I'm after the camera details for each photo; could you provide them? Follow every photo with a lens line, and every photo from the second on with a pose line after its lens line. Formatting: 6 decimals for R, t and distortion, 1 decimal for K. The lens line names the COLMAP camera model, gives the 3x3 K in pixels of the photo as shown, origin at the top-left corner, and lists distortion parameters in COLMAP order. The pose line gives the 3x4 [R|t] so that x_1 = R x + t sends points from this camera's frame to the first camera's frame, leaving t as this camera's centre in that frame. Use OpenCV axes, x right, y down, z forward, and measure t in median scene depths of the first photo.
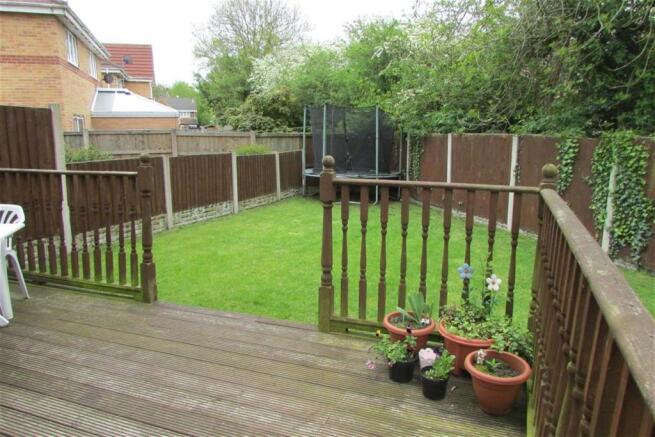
lens RADIAL K [[469.4, 0, 327.5], [0, 469.4, 218.5], [0, 0, 1]] dist [-0.024885, 0.008658]
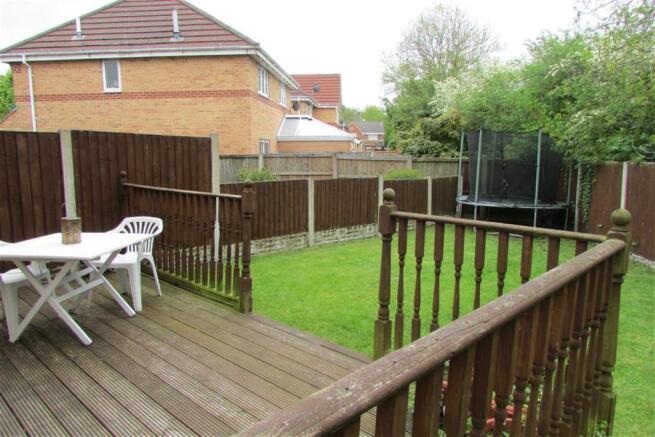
lens RADIAL K [[469.4, 0, 327.5], [0, 469.4, 218.5], [0, 0, 1]] dist [-0.024885, 0.008658]
pose [[0.924373, 0.059157, -0.376875, 0.069716], [-0.076127, 0.996638, -0.030280, -0.008502], [0.373817, 0.056680, 0.925769, 0.009522]]
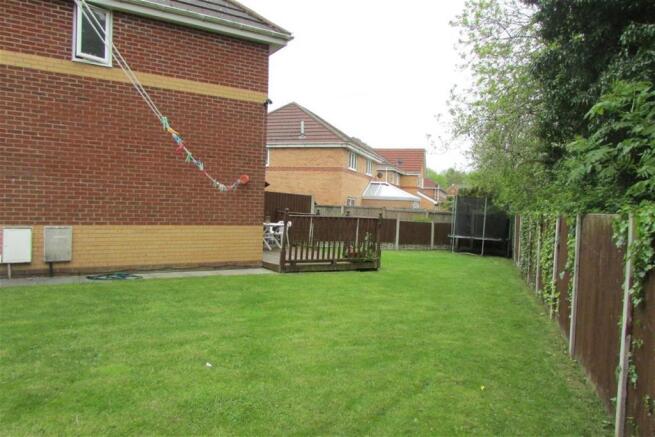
lens RADIAL K [[464.7, 0, 327.5], [0, 464.7, 218.5], [0, 0, 1]] dist [-0.021744, -0.001473]
pose [[0.808776, 0.055614, -0.585482, 0.583731], [-0.157814, 0.979531, -0.124957, 0.123764], [0.566548, 0.193460, 0.800997, -0.610567]]
